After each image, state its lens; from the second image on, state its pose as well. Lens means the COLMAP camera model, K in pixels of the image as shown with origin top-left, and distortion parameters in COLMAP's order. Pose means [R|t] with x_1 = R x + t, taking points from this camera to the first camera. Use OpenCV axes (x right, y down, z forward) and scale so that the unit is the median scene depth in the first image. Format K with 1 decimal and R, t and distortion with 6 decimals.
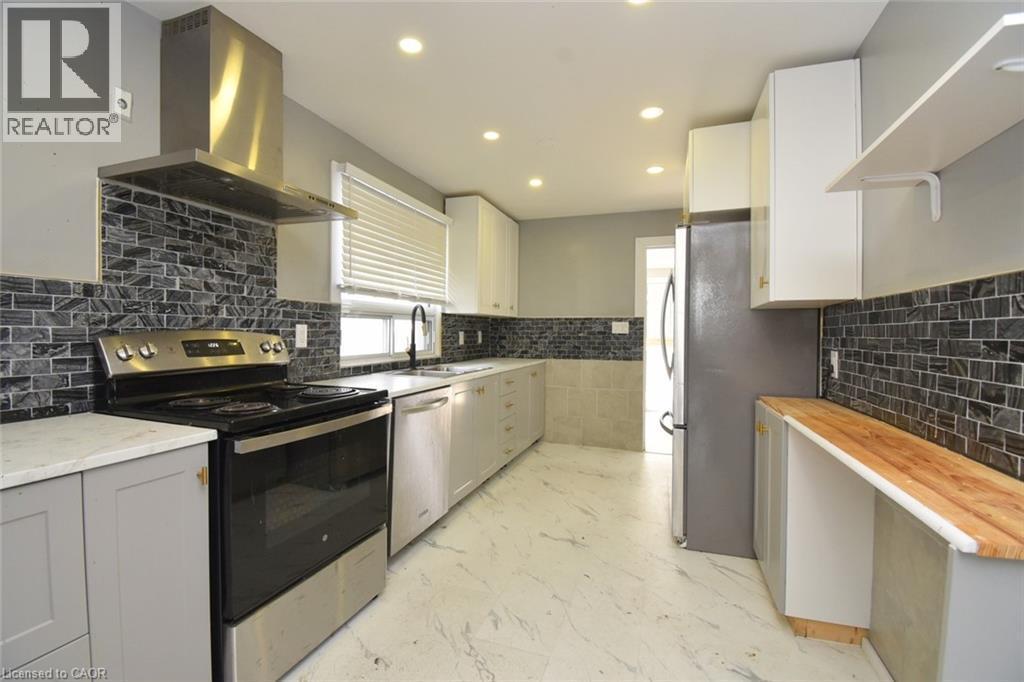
lens RADIAL K [[457.4, 0, 508.7], [0, 457.4, 337.4], [0, 0, 1]] dist [0.023897, -0.027451]
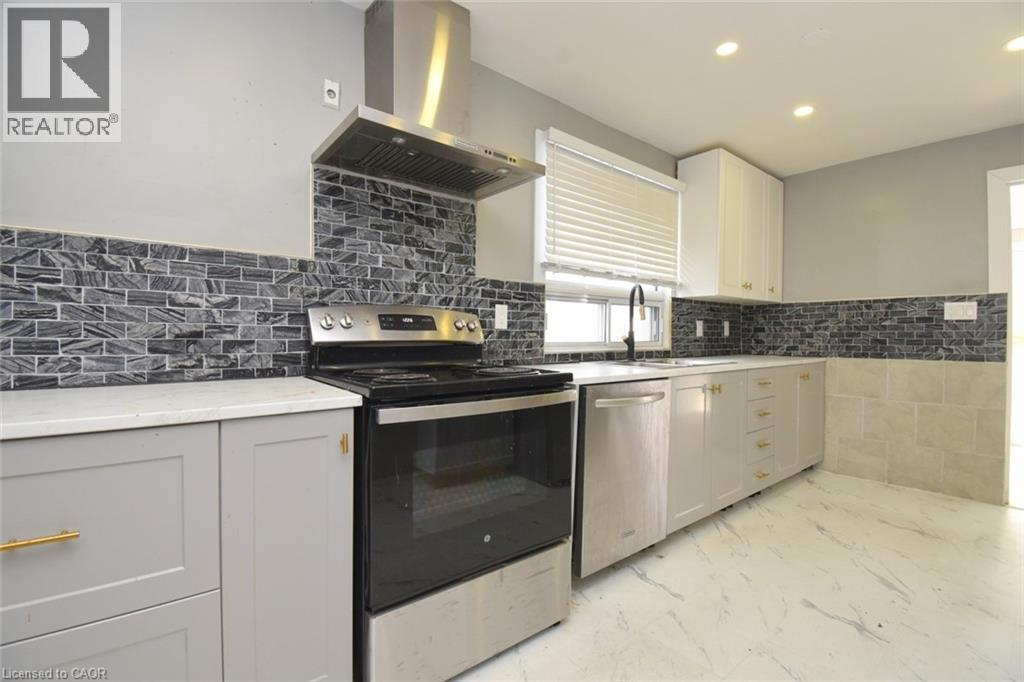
lens RADIAL K [[457.4, 0, 508.7], [0, 457.4, 337.4], [0, 0, 1]] dist [0.023897, -0.027451]
pose [[0.855703, -0.001295, -0.517466, 0.052178], [-0.006284, 0.999897, -0.012893, 0.052442], [0.517430, 0.014284, 0.855607, 0.201792]]
